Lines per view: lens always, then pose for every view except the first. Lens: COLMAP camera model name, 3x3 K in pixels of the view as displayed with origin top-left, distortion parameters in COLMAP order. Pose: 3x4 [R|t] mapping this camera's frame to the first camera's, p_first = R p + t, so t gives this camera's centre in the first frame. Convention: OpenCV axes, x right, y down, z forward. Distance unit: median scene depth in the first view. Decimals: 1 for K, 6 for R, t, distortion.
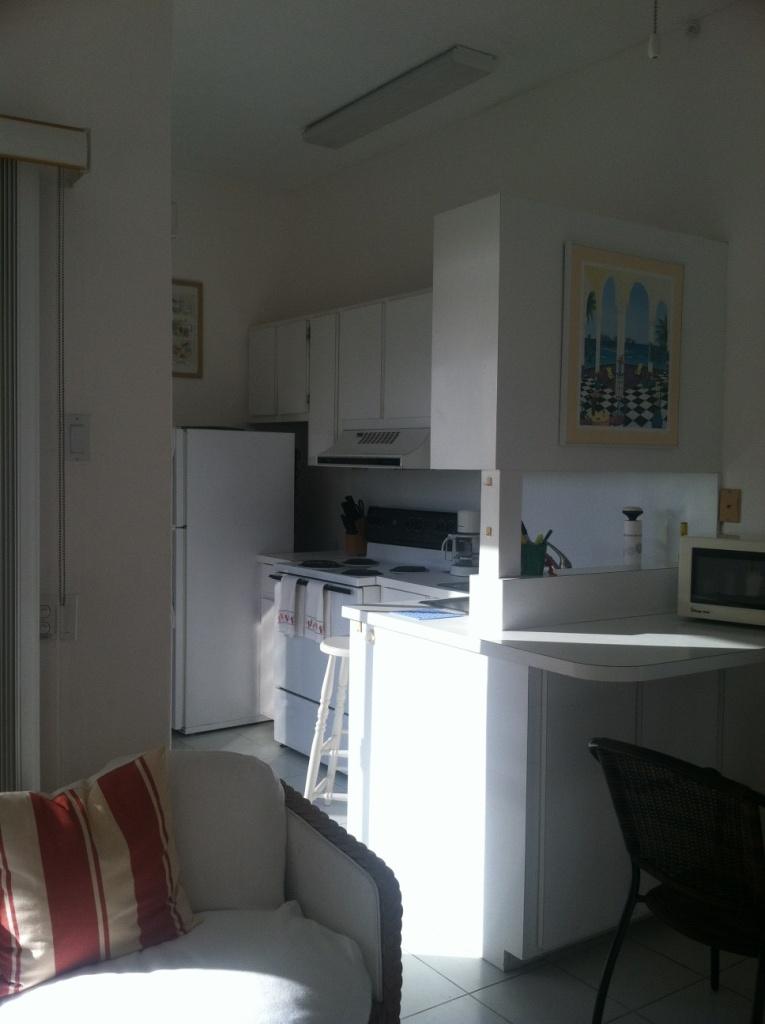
lens RADIAL K [[989.7, 0, 382.5], [0, 989.7, 512.0], [0, 0, 1]] dist [-0.000426, -0.011355]
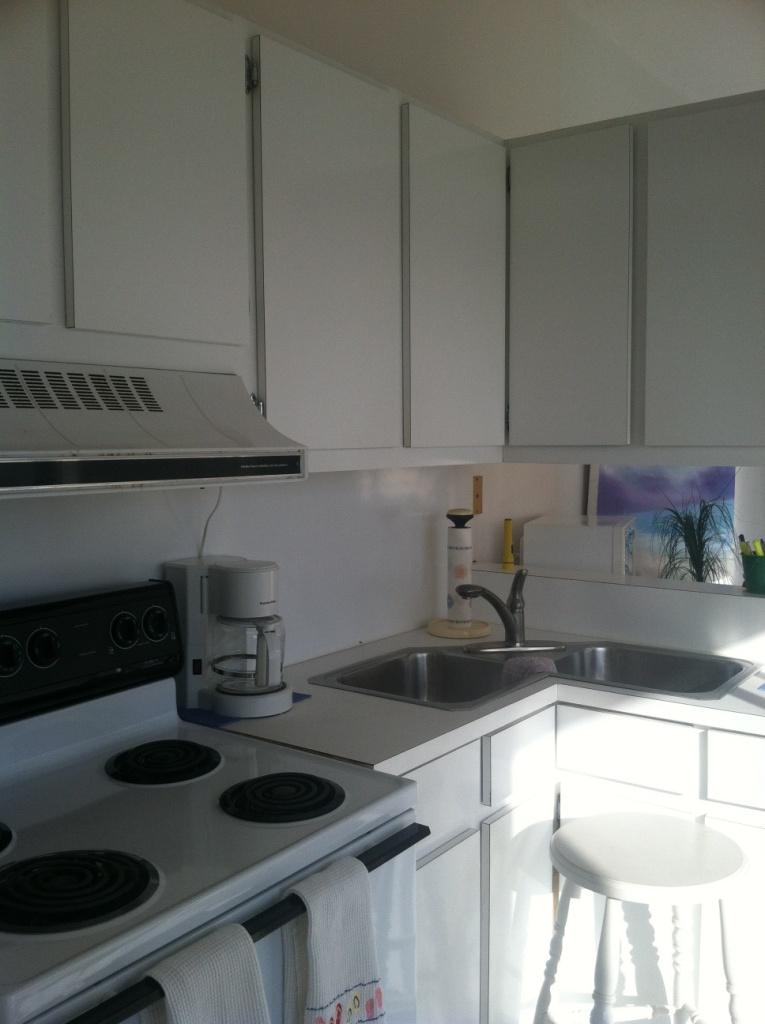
lens RADIAL K [[989.7, 0, 382.5], [0, 989.7, 512.0], [0, 0, 1]] dist [-0.000426, -0.011355]
pose [[-0.332753, -0.089910, 0.938718, -0.305525], [0.044917, 0.992804, 0.111012, -0.064077], [-0.941944, 0.079103, -0.326320, 0.964966]]
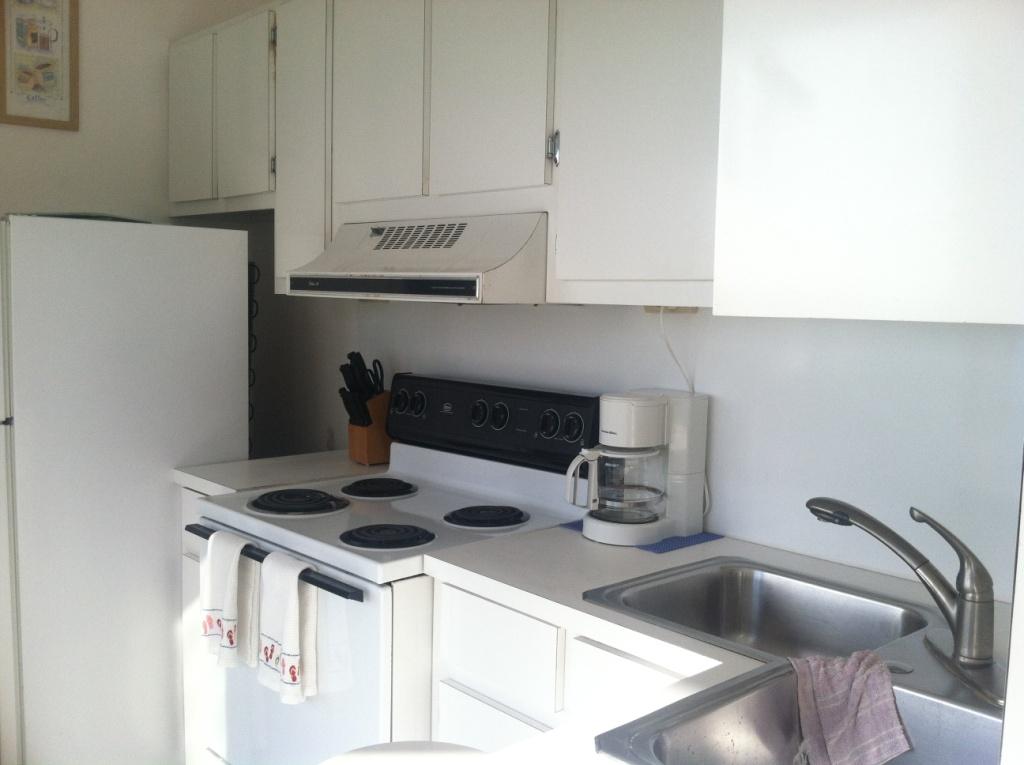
lens RADIAL K [[989.7, 0, 512.0], [0, 989.7, 382.5], [0, 0, 1]] dist [-0.000426, -0.011355]
pose [[0.991745, -0.004235, 0.128154, -0.019707], [-0.001244, 0.999090, 0.042642, -0.024387], [-0.128218, -0.042449, 0.990837, 0.500240]]
